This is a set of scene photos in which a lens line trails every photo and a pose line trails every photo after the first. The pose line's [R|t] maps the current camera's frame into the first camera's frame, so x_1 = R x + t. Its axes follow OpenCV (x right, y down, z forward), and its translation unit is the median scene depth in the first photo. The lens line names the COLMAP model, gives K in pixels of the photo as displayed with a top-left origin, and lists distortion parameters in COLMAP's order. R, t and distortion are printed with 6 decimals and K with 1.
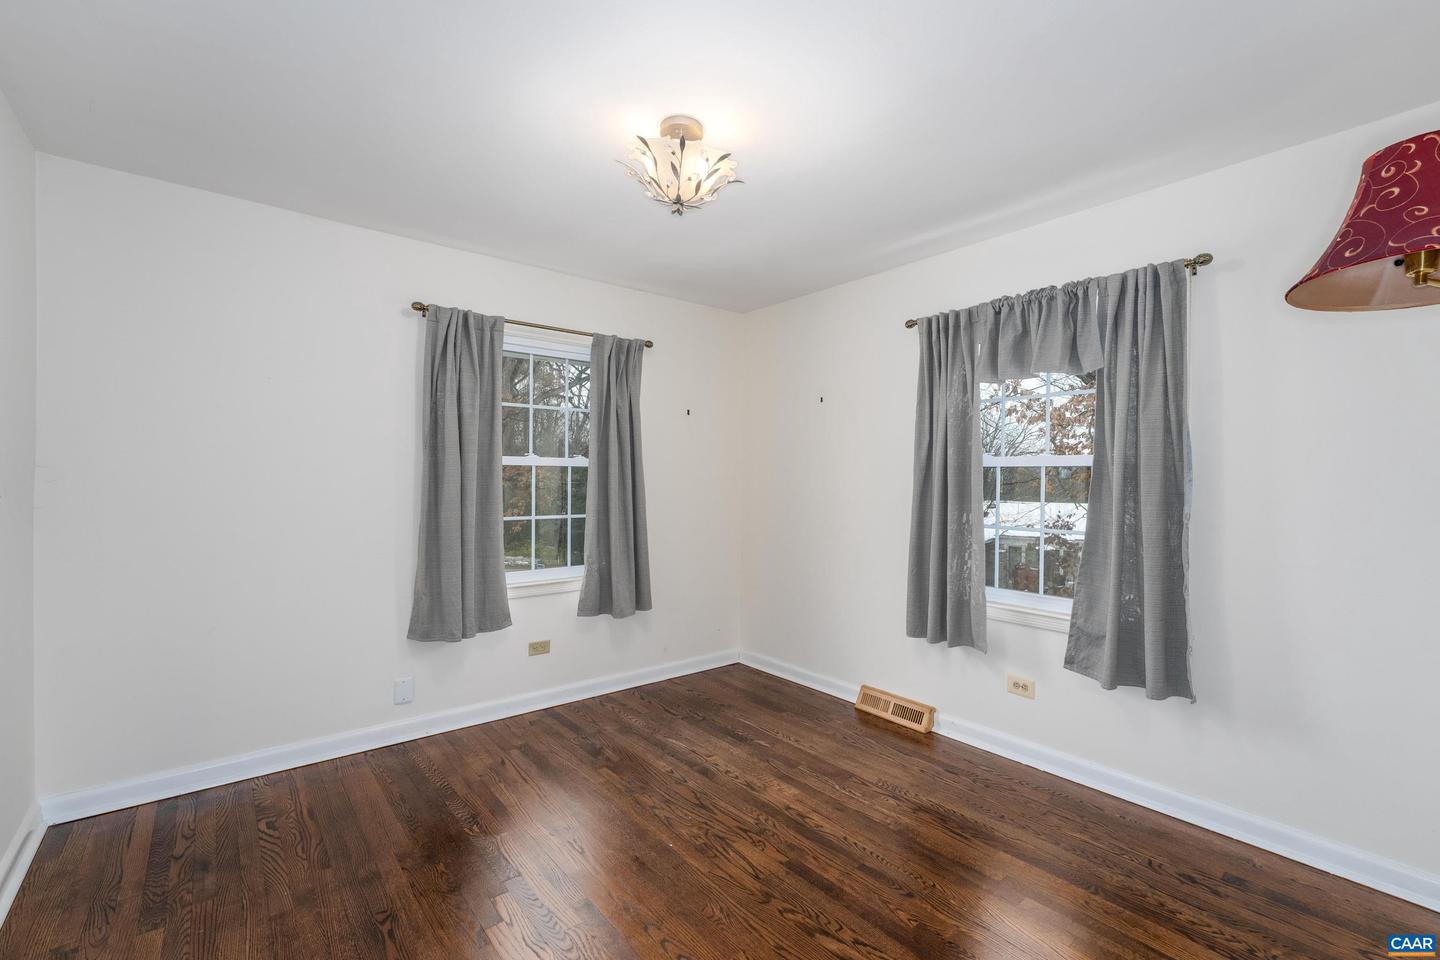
lens RADIAL K [[639.8, 0, 723.6], [0, 639.8, 479.3], [0, 0, 1]] dist [0.005364, 0.000071]
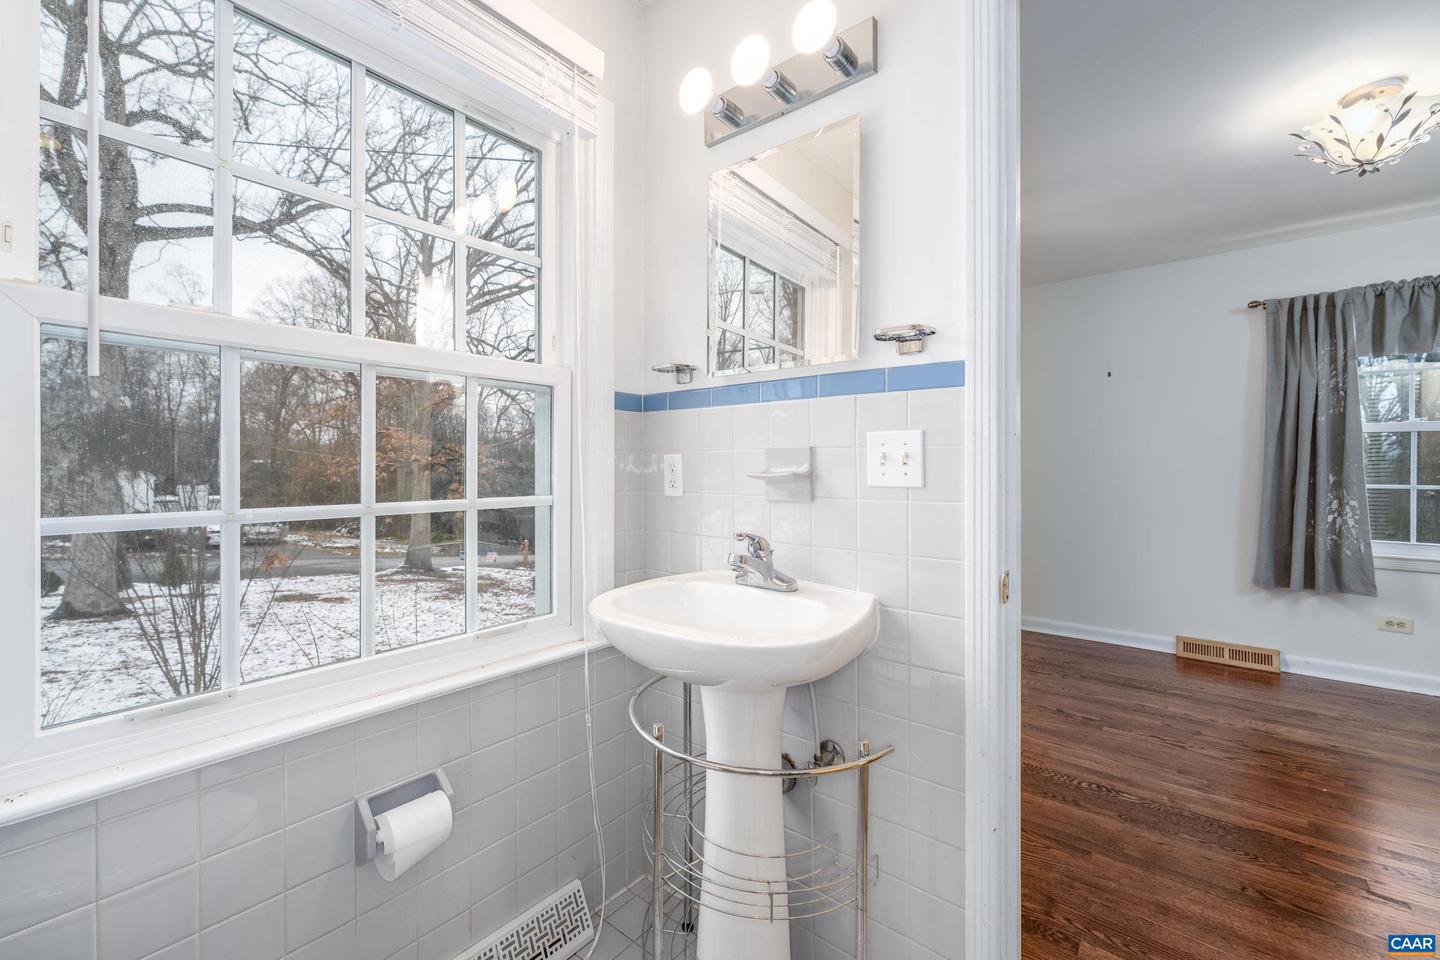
lens RADIAL K [[596.5, 0, 706.8], [0, 596.5, 477.3], [0, 0, 1]] dist [0.000232, 0.000157]
pose [[0.978812, -0.004170, 0.204720, -0.881610], [0.001821, 0.999930, 0.011661, 0.042611], [-0.204754, -0.011041, 0.978751, 0.195841]]
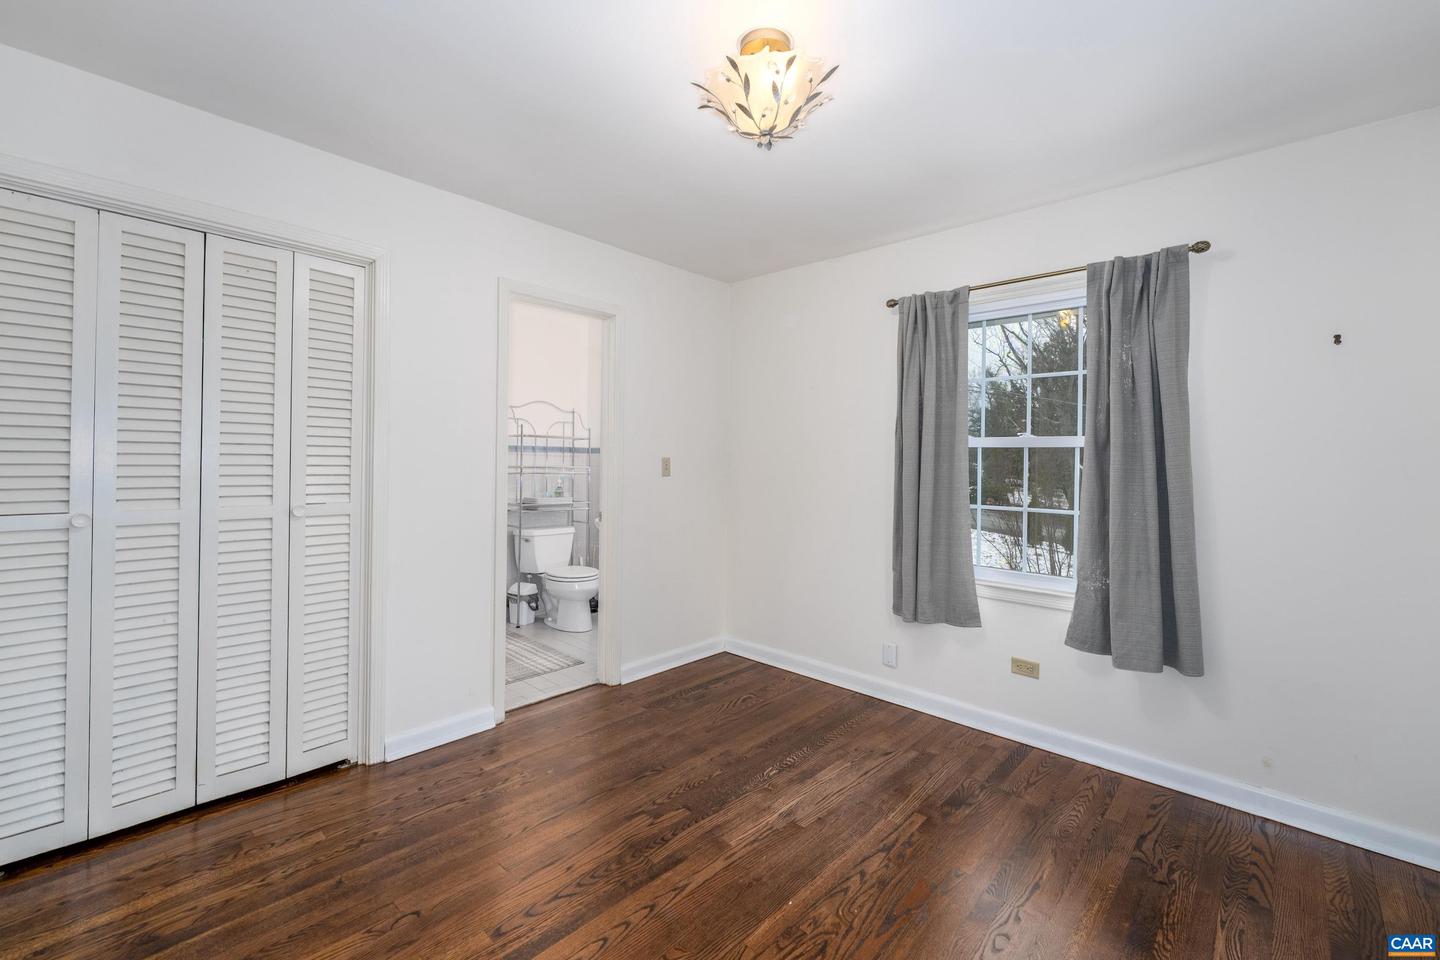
lens RADIAL K [[596.5, 0, 722.8], [0, 596.5, 460.0], [0, 0, 1]] dist [0.000232, 0.000157]
pose [[0.138325, -0.004521, -0.990377, 0.474026], [-0.013010, 0.999895, -0.006381, 0.005599], [0.990301, 0.013767, 0.138252, 0.567949]]
